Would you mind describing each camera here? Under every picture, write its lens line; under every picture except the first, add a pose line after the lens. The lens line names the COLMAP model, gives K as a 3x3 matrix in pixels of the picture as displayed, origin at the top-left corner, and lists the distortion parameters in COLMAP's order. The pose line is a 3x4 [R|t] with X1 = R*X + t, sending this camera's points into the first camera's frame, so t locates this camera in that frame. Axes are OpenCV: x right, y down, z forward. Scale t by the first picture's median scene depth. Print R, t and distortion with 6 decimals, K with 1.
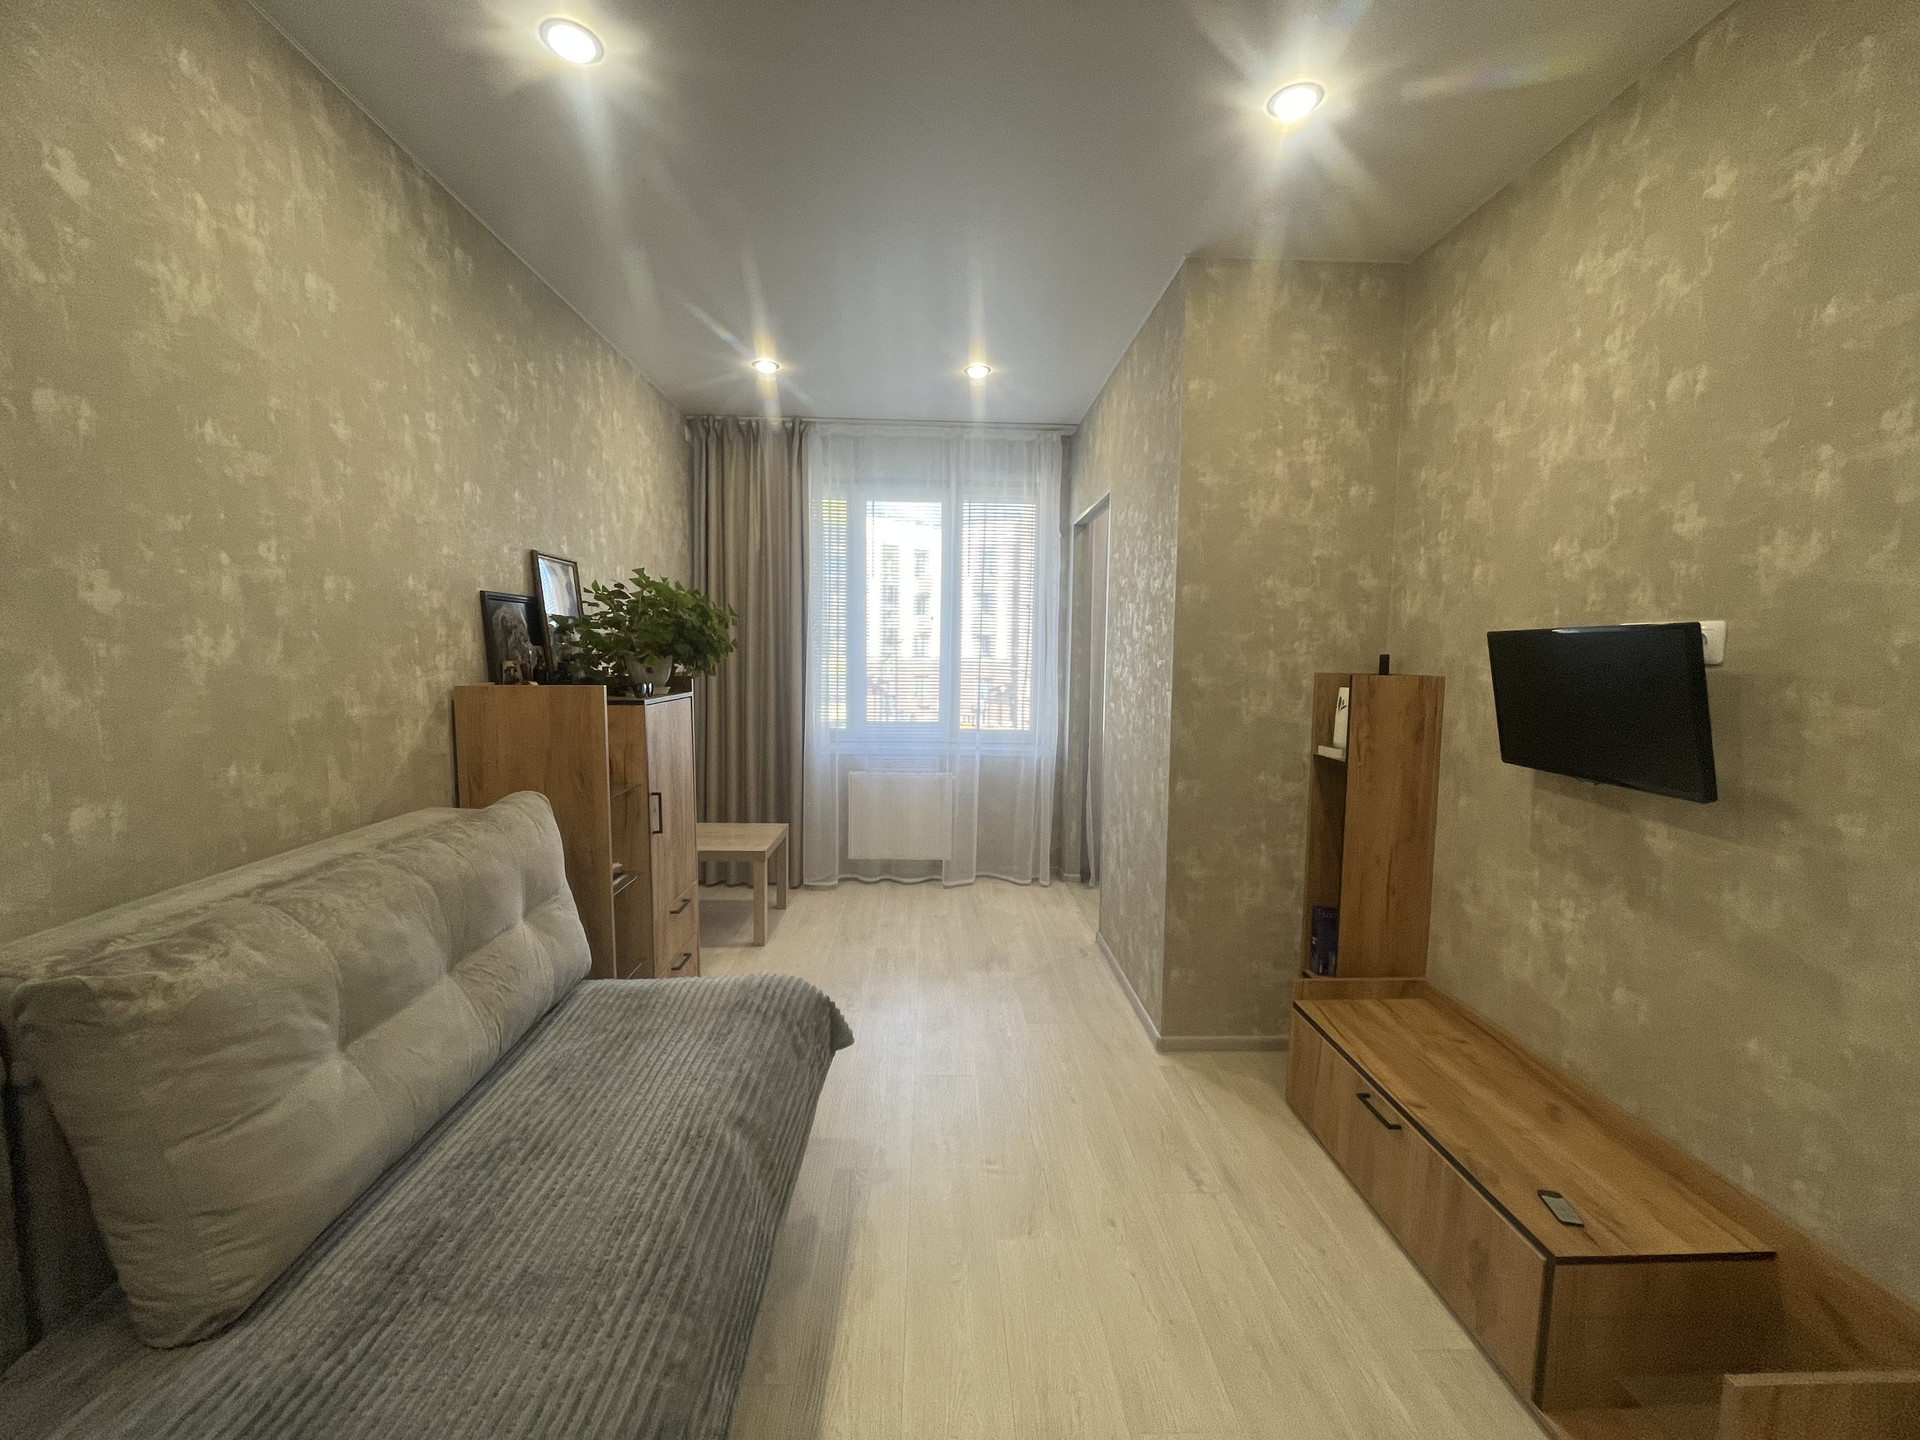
lens RADIAL K [[773.5, 0, 958.8], [0, 773.5, 718.2], [0, 0, 1]] dist [-0.003102, 0.000388]
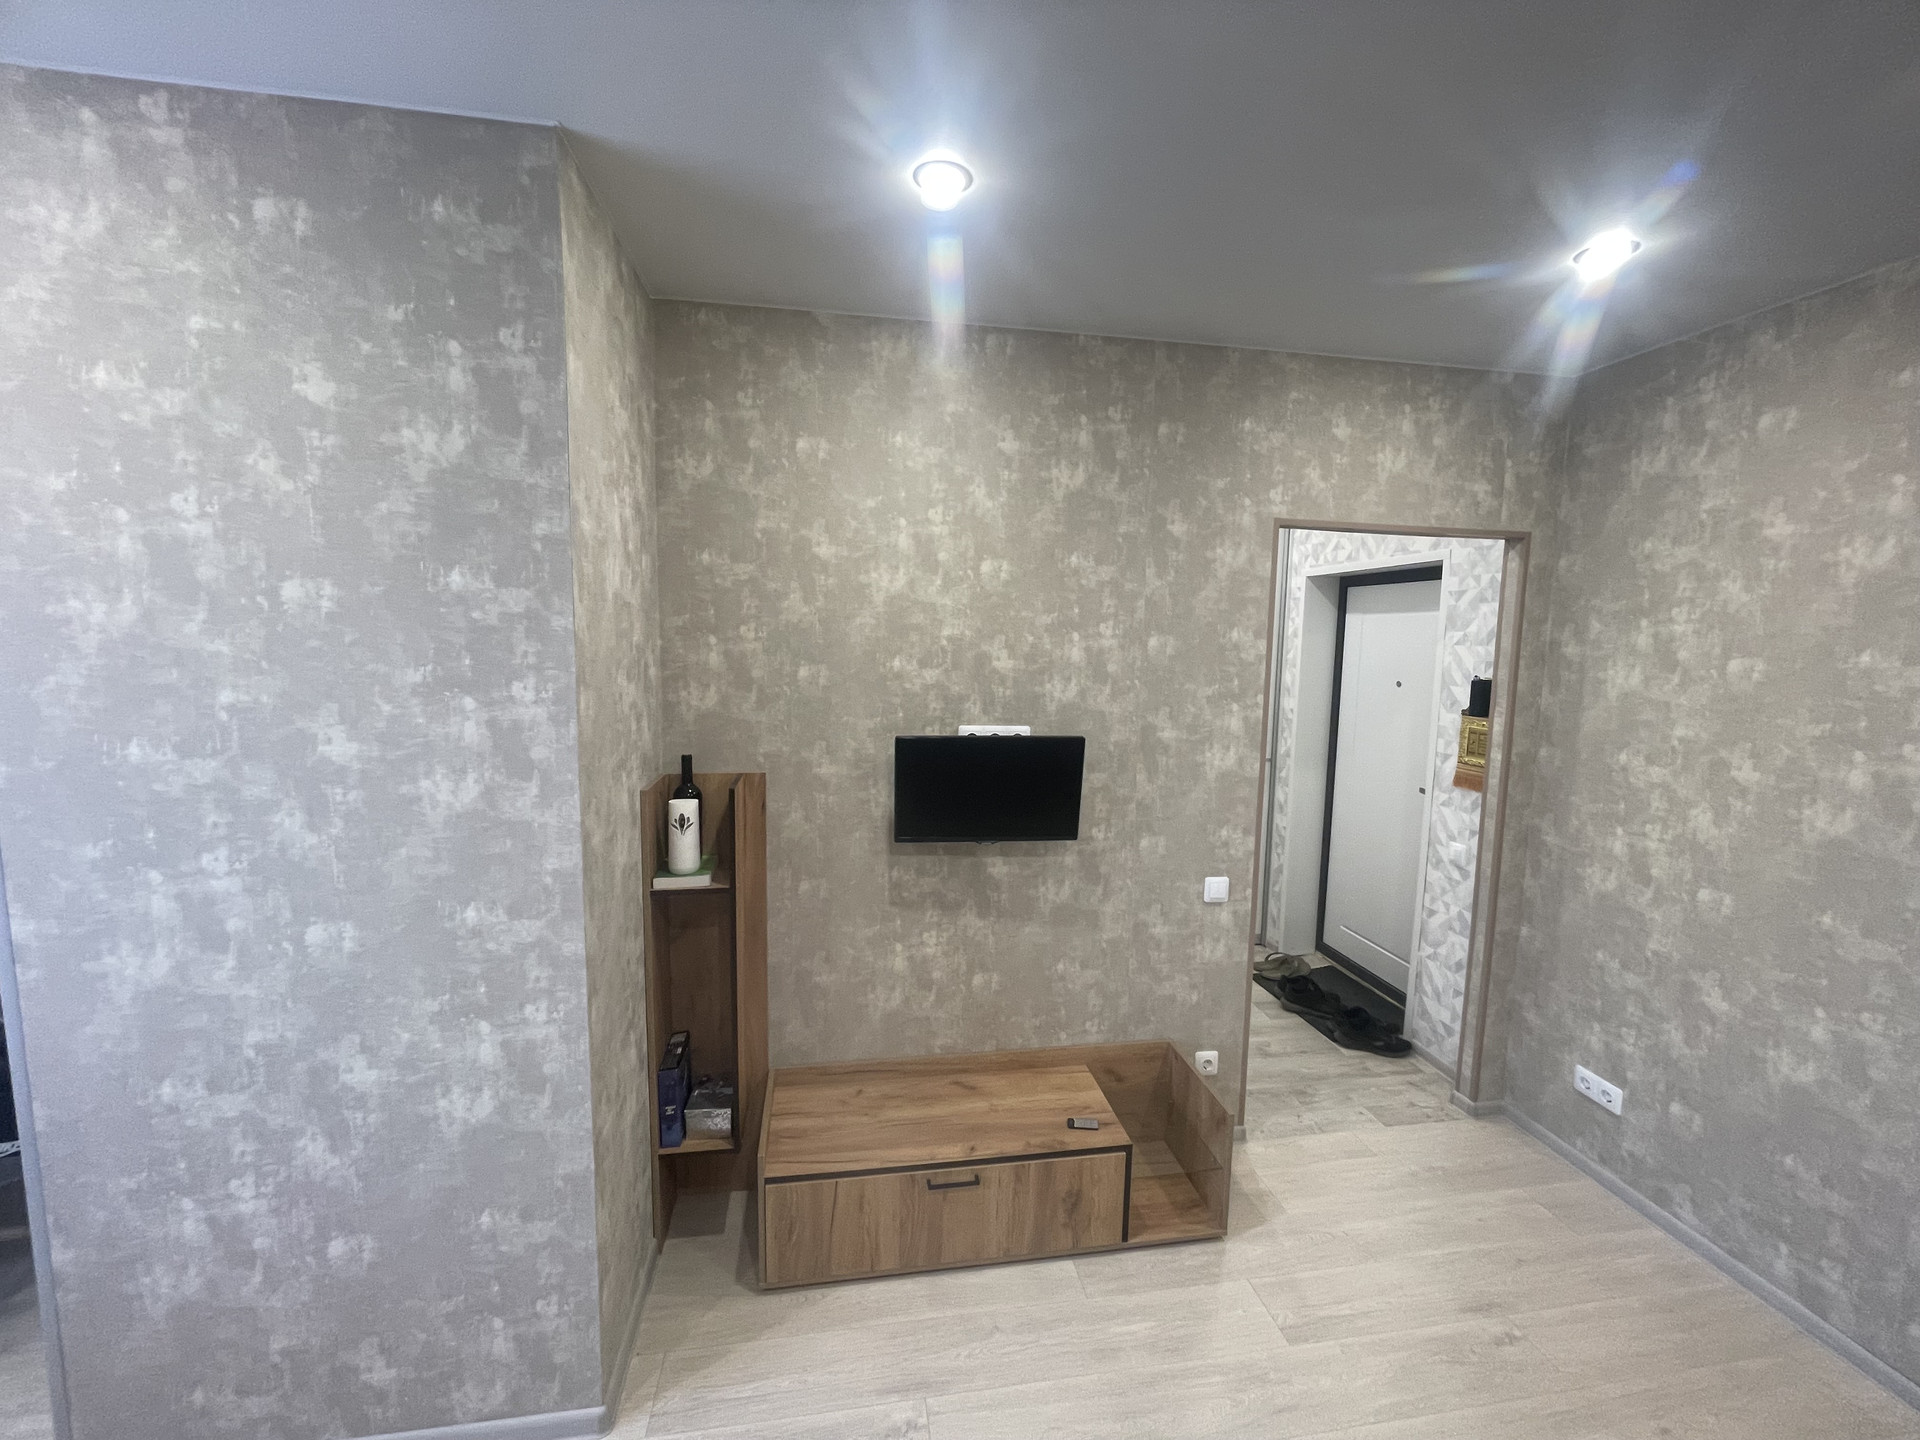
lens RADIAL K [[773.5, 0, 960.8], [0, 773.5, 717.4], [0, 0, 1]] dist [-0.003102, 0.000388]
pose [[-0.128670, -0.118205, 0.984617, -0.431179], [0.067915, 0.989489, 0.127665, -0.266710], [-0.989359, 0.083297, -0.119290, 0.982657]]
